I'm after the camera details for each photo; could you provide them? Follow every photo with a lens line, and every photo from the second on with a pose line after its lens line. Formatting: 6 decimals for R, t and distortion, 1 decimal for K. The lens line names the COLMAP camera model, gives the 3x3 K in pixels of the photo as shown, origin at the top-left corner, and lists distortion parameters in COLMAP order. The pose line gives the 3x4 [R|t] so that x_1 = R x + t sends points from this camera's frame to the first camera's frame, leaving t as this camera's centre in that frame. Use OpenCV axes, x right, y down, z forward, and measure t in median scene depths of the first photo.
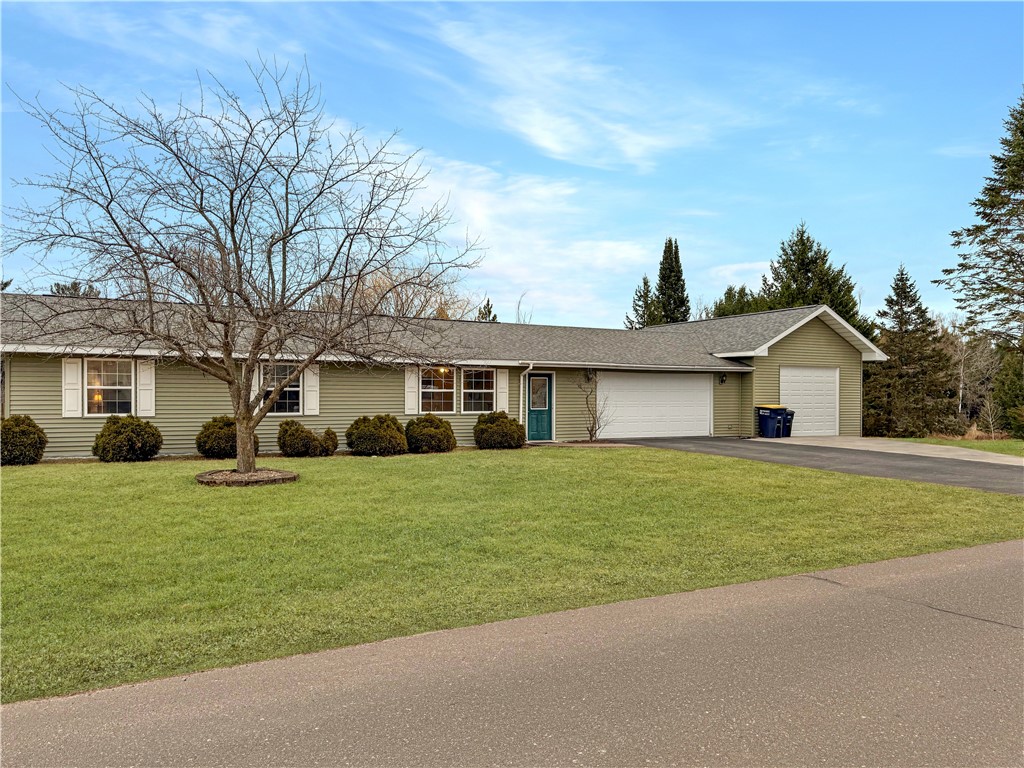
lens RADIAL K [[712.2, 0, 507.2], [0, 712.2, 389.2], [0, 0, 1]] dist [0.116081, -0.147372]
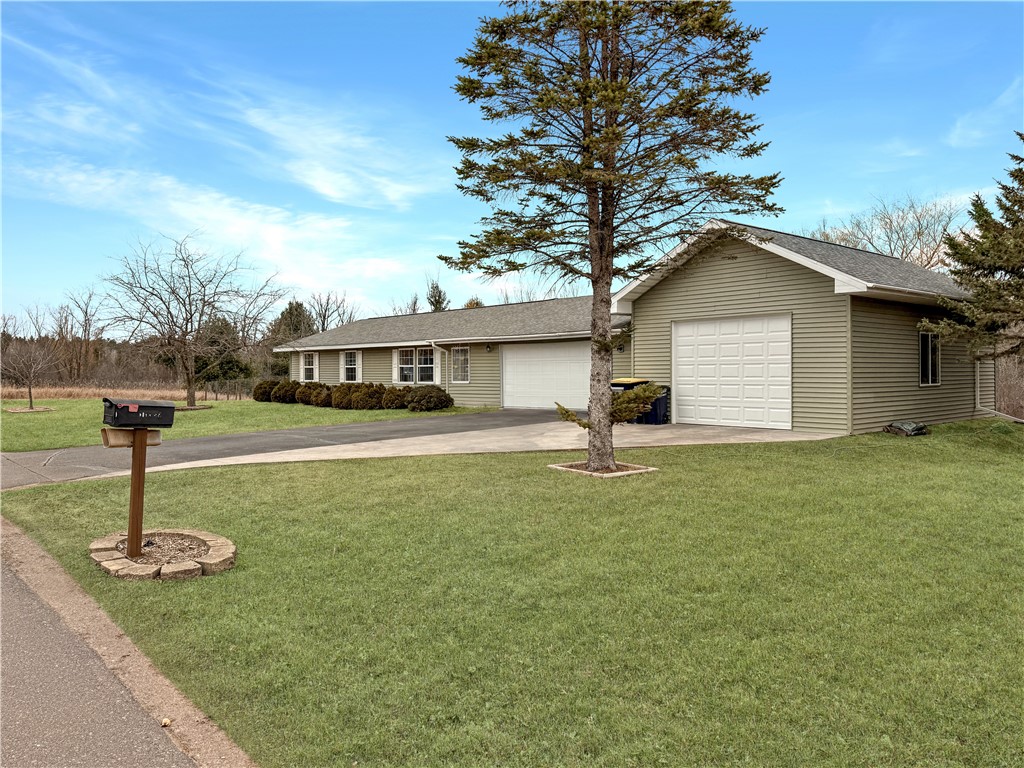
lens RADIAL K [[712.2, 0, 507.2], [0, 712.2, 389.2], [0, 0, 1]] dist [0.116081, -0.147372]
pose [[0.159831, 0.019172, -0.986958, 1.186196], [0.006891, 0.999765, 0.020536, 0.018101], [0.987120, -0.010083, 0.159662, 0.905633]]
